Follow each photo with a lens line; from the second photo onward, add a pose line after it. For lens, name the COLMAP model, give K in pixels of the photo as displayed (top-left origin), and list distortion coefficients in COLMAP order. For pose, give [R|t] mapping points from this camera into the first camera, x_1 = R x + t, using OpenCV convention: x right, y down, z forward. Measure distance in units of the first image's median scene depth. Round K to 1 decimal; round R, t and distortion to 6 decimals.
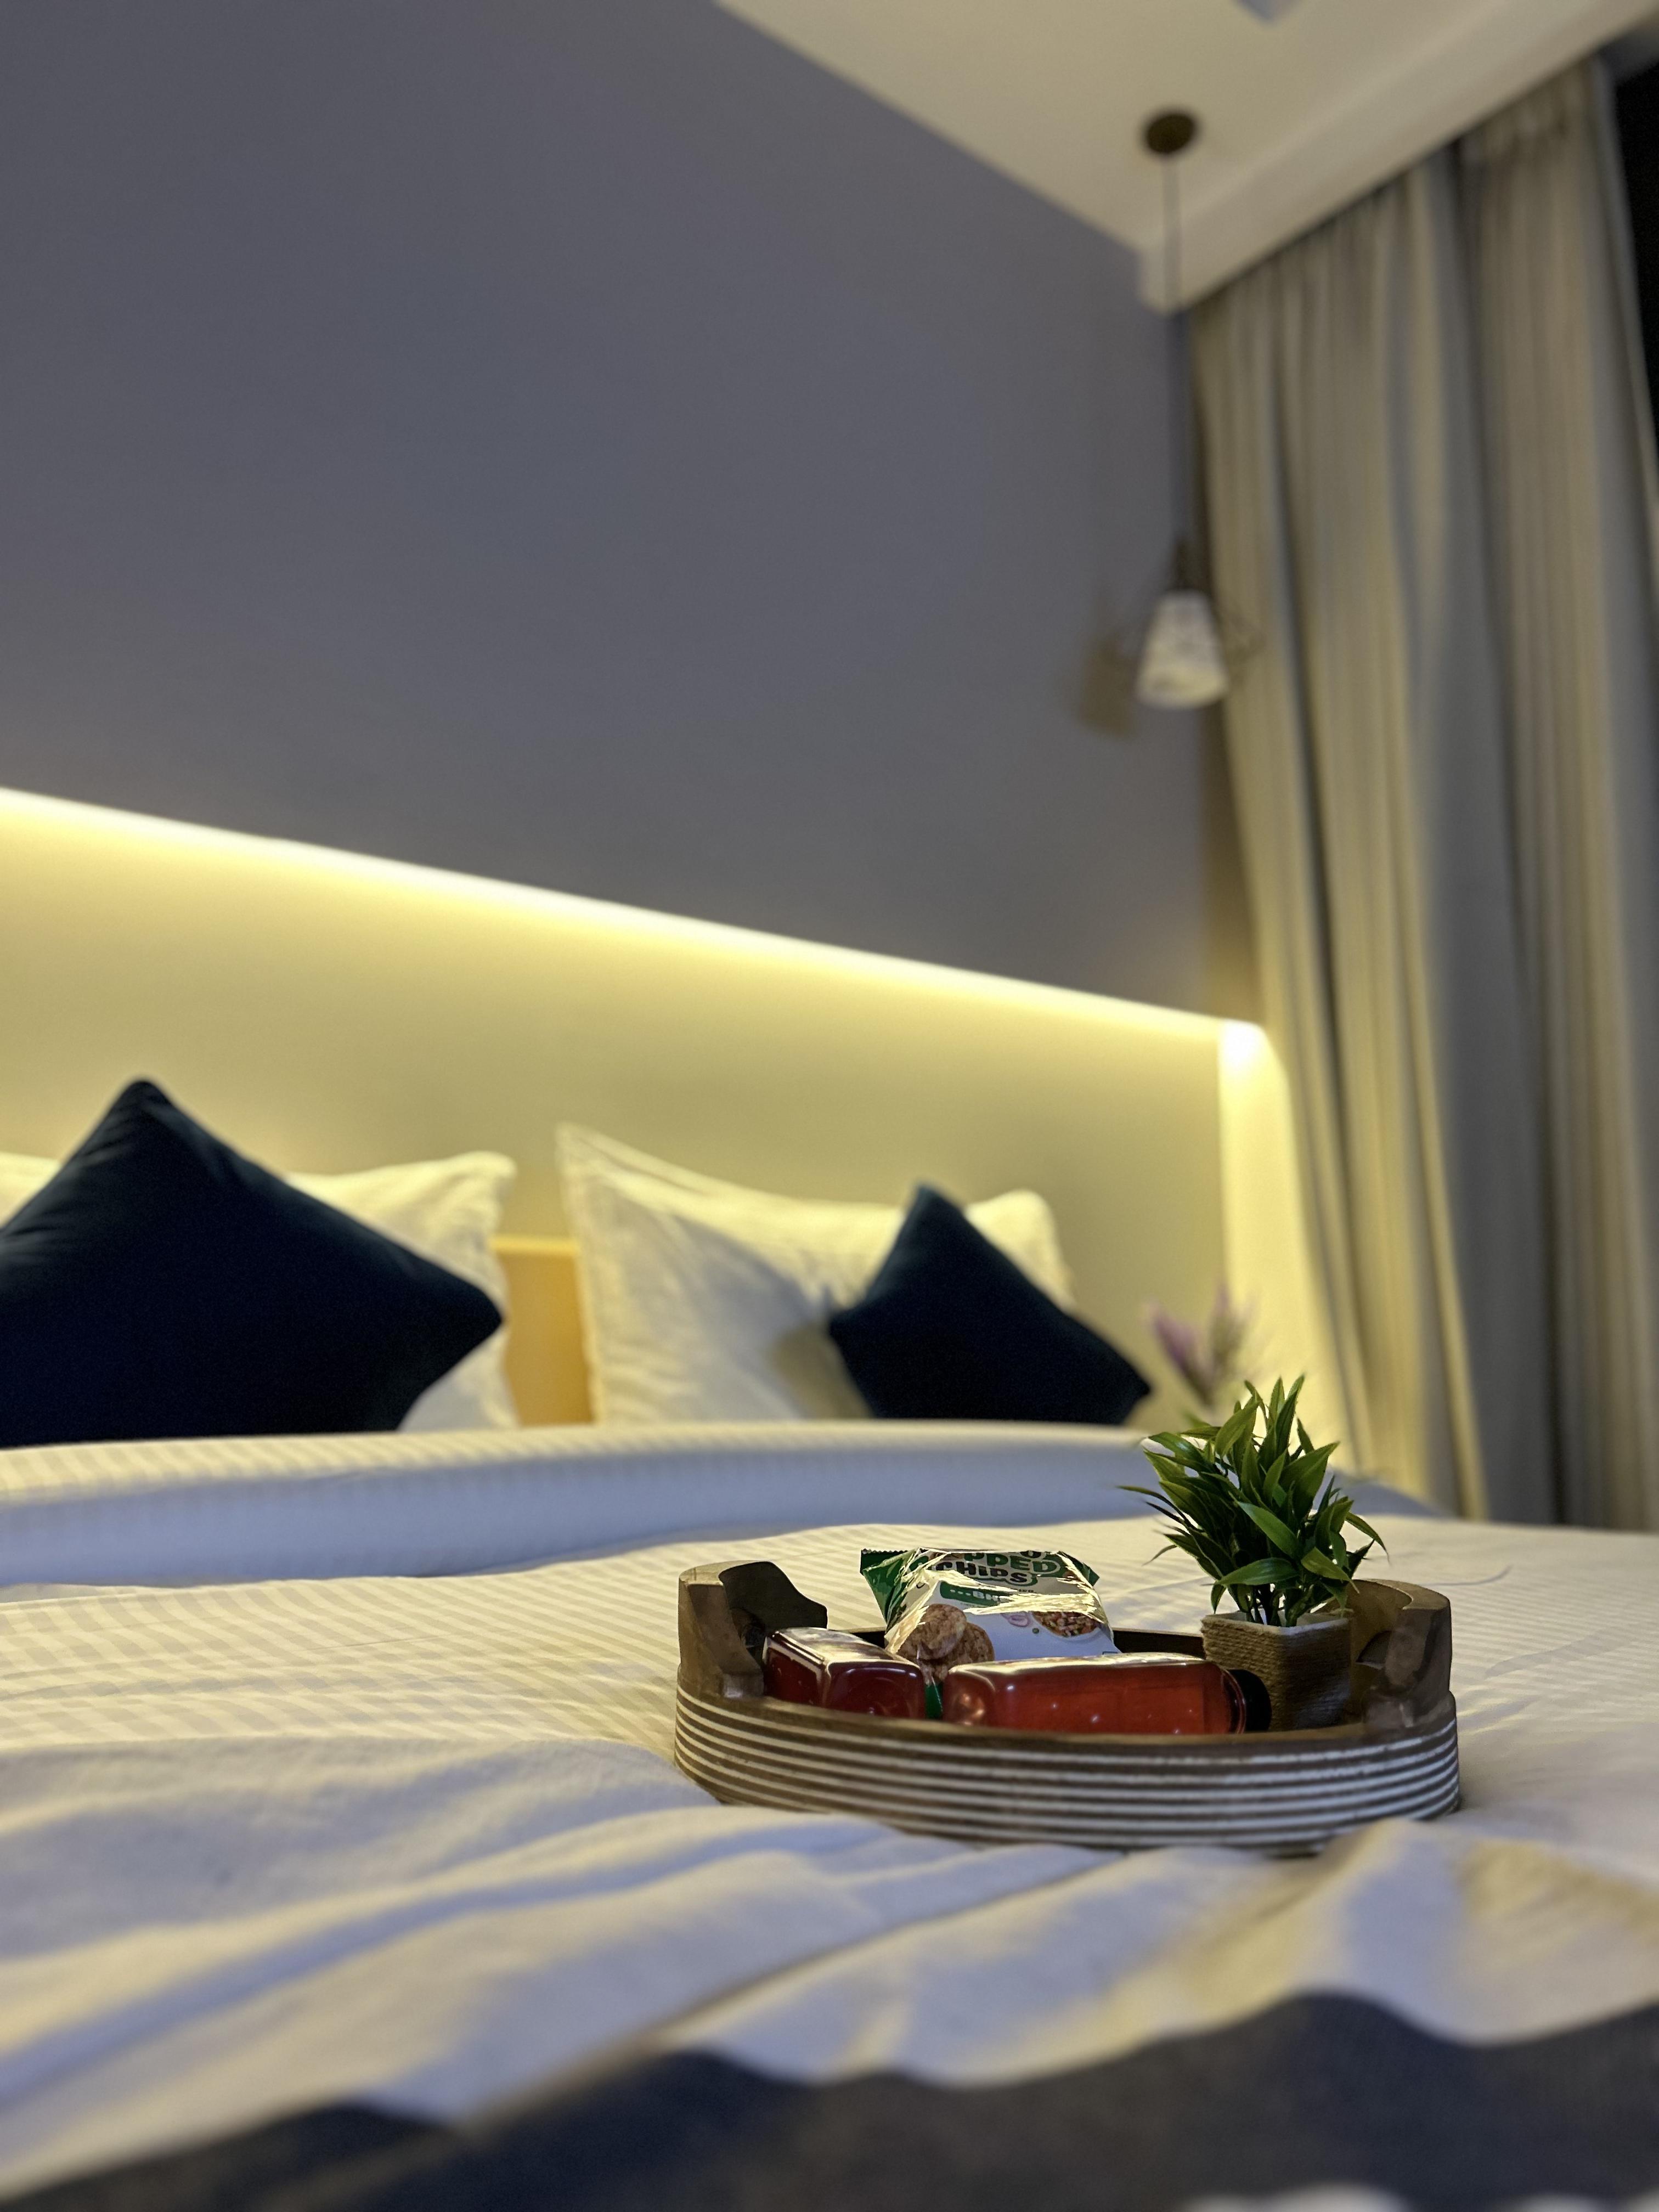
lens RADIAL K [[1669.4, 0, 829.5], [0, 1669.4, 1106.0], [0, 0, 1]] dist [0.027776, -0.046218]
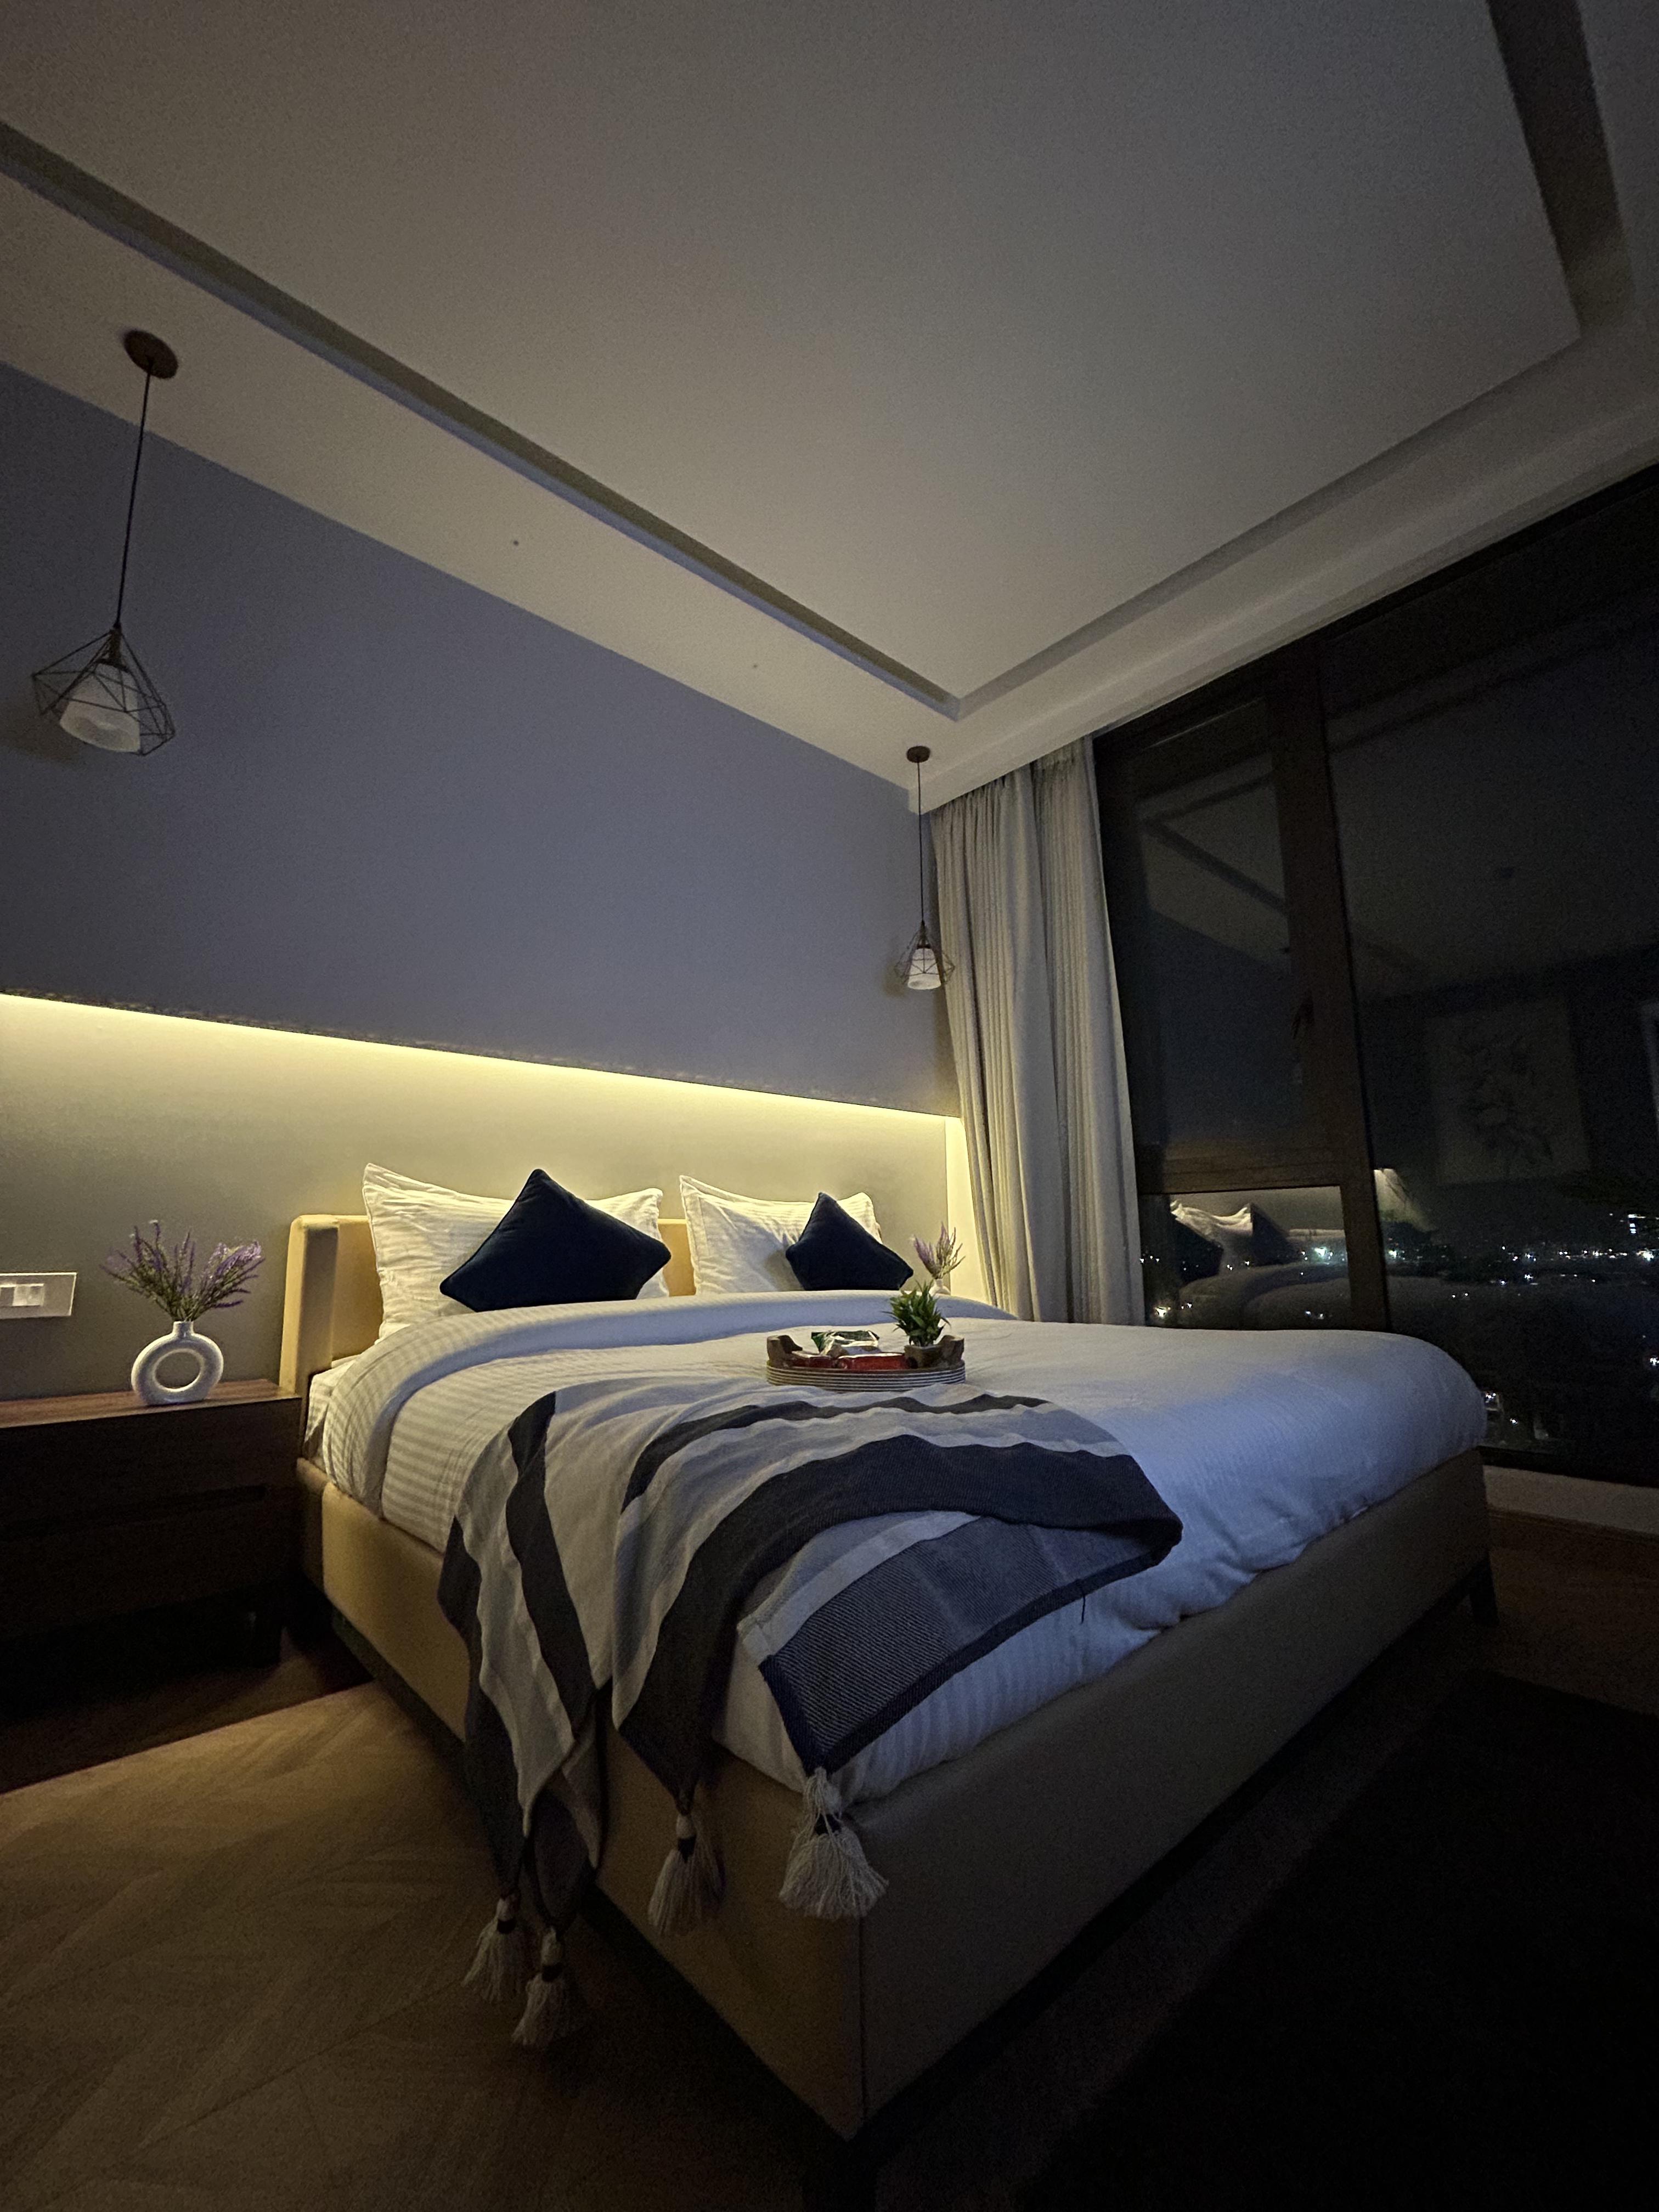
lens RADIAL K [[794.4, 0, 829.5], [0, 794.4, 1106.0], [0, 0, 1]] dist [0.000240, 0.000003]
pose [[0.997335, -0.002826, 0.072910, -0.022155], [0.005272, 0.999429, -0.033369, -0.053242], [-0.072774, 0.033665, 0.996780, -0.237377]]
